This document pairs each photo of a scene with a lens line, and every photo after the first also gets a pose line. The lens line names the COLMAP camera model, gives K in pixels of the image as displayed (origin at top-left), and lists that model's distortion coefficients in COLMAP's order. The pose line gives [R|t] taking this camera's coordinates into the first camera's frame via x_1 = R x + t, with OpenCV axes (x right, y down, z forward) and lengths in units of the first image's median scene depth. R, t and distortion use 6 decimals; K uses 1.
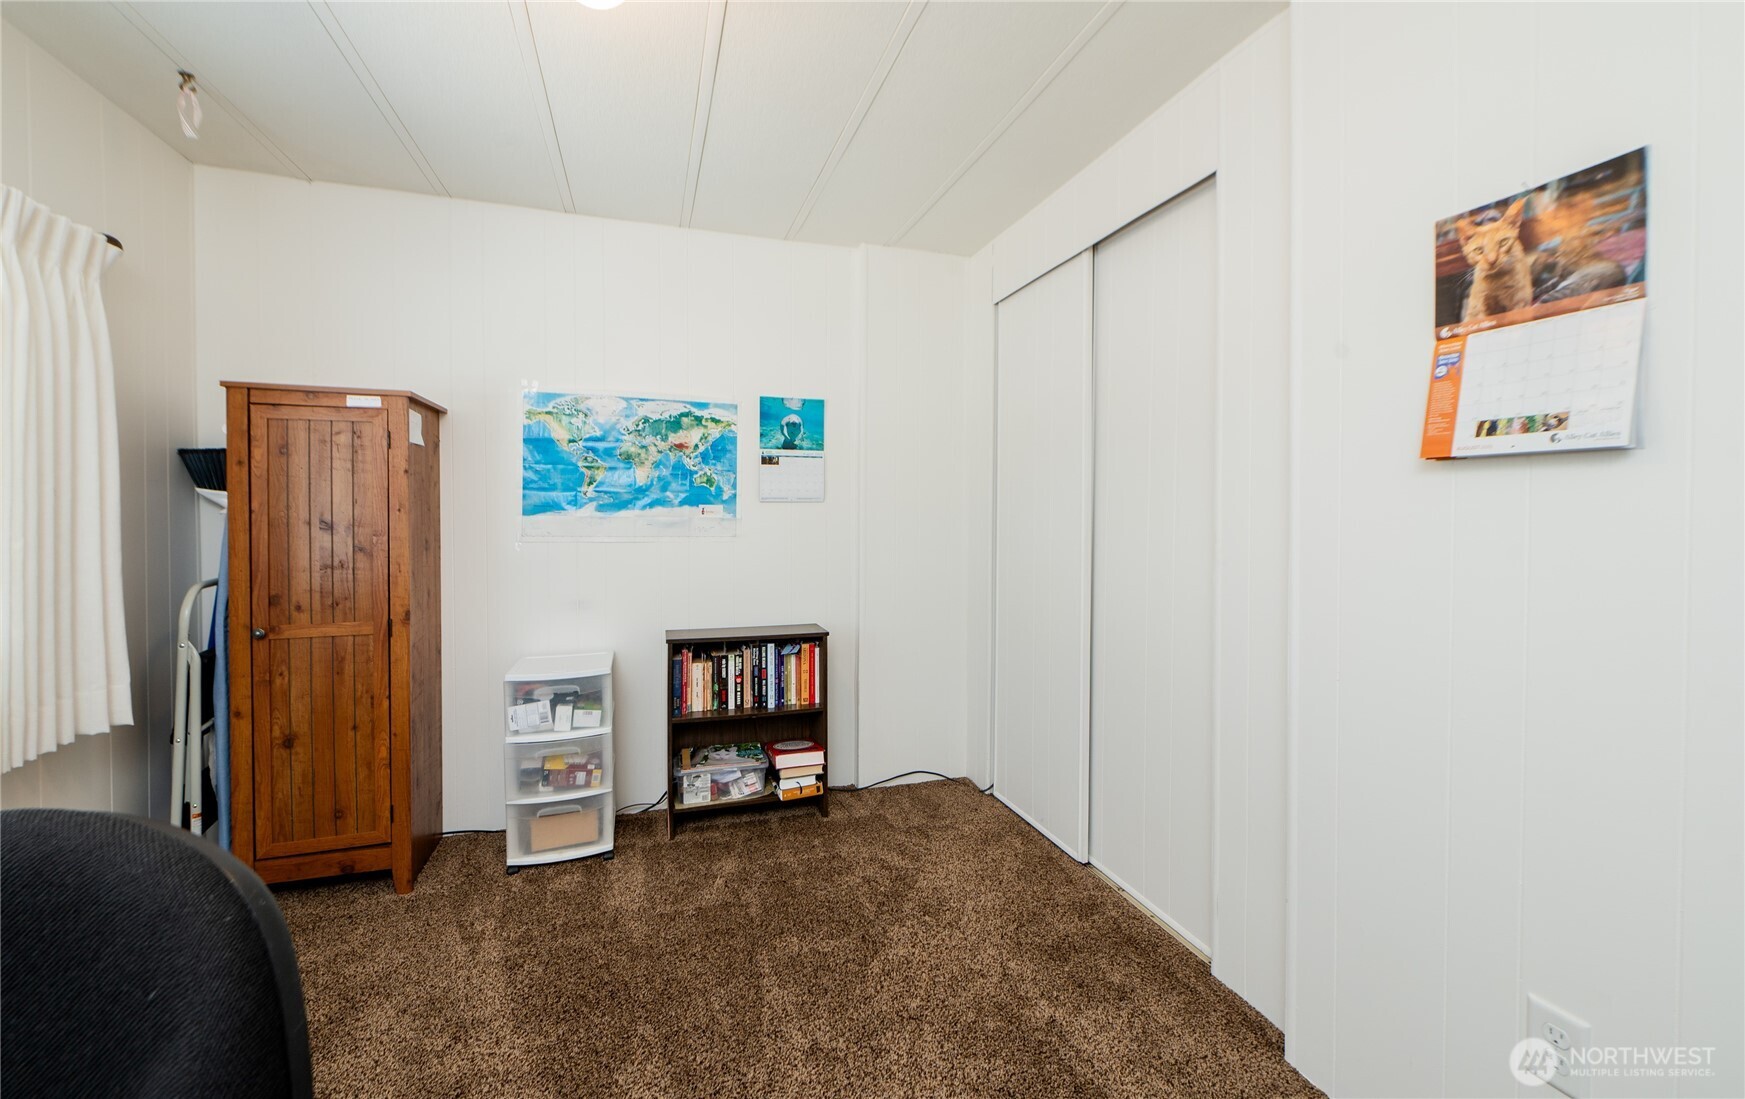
lens RADIAL K [[706.0, 0, 880.5], [0, 706.0, 528.9], [0, 0, 1]] dist [-0.000202, -0.000457]
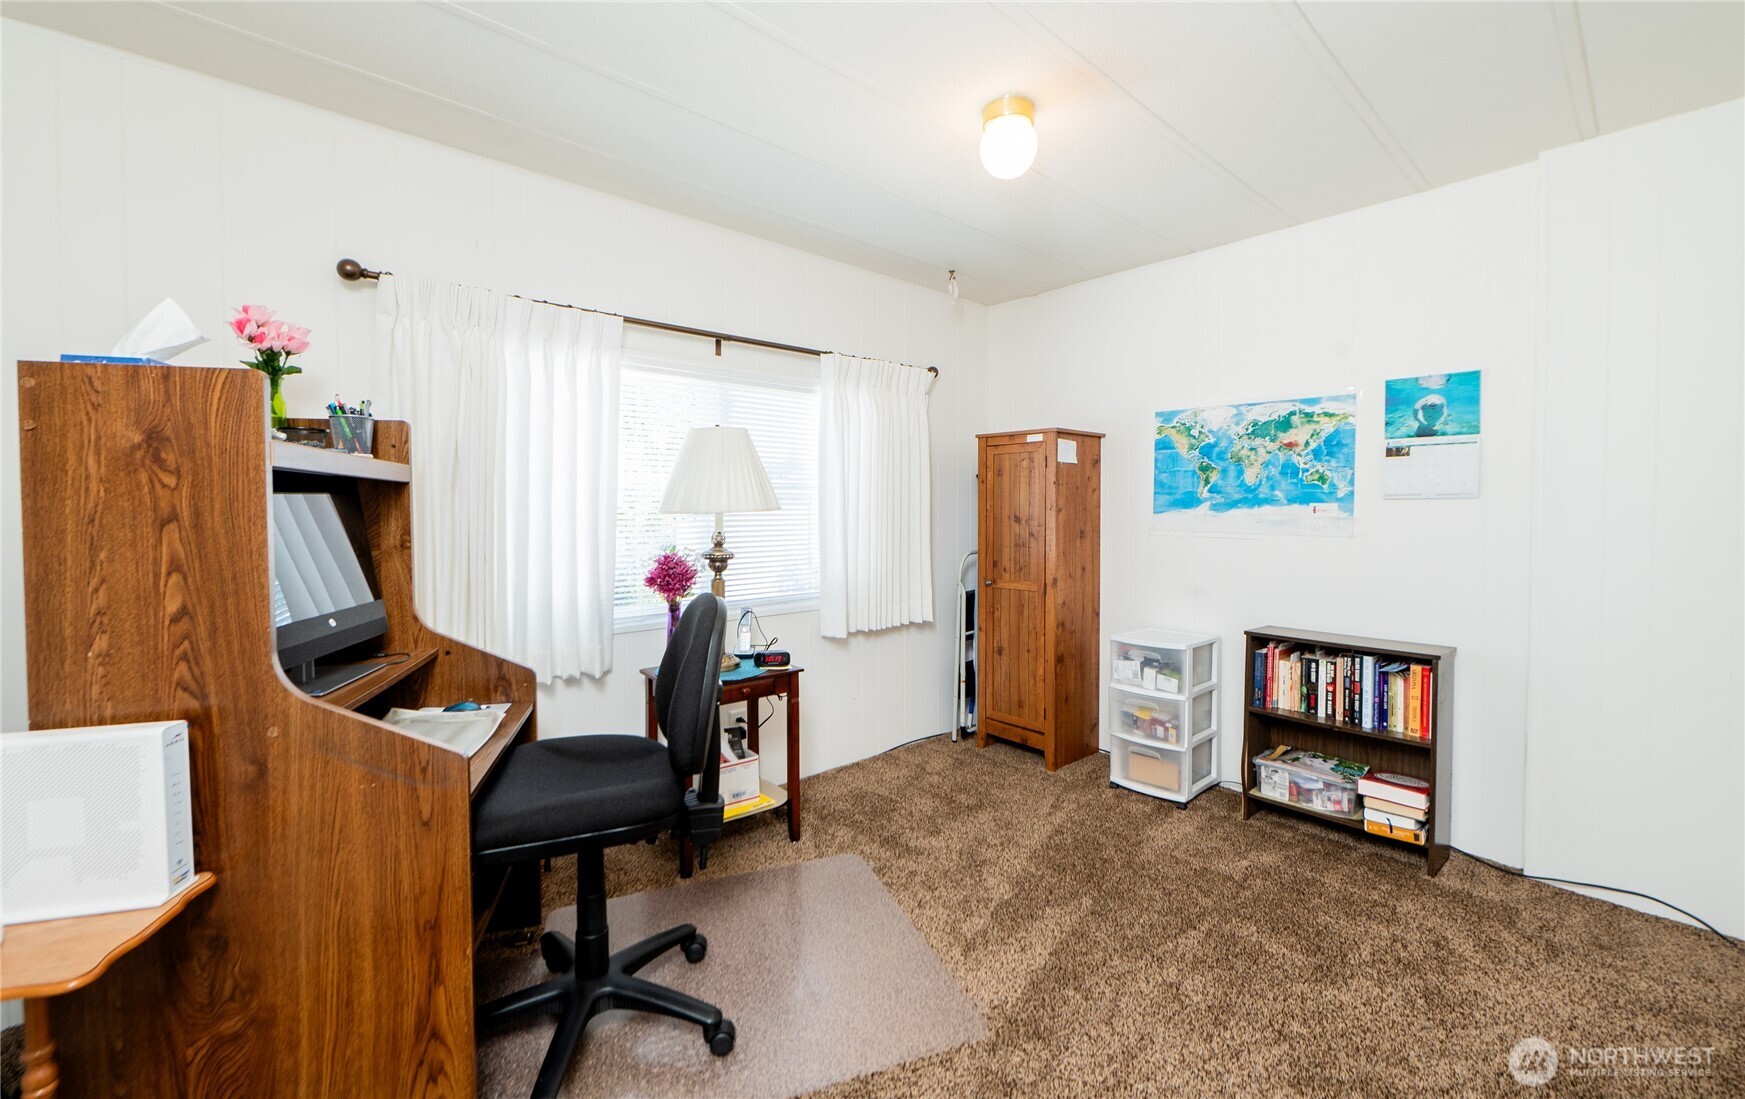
lens RADIAL K [[706.0, 0, 868.3], [0, 706.0, 534.7], [0, 0, 1]] dist [-0.000202, -0.000457]
pose [[0.395142, 0.030517, -0.918113, 0.432683], [-0.023432, 0.999458, 0.023136, 0.001227], [0.918321, 0.012371, 0.395643, 0.057080]]
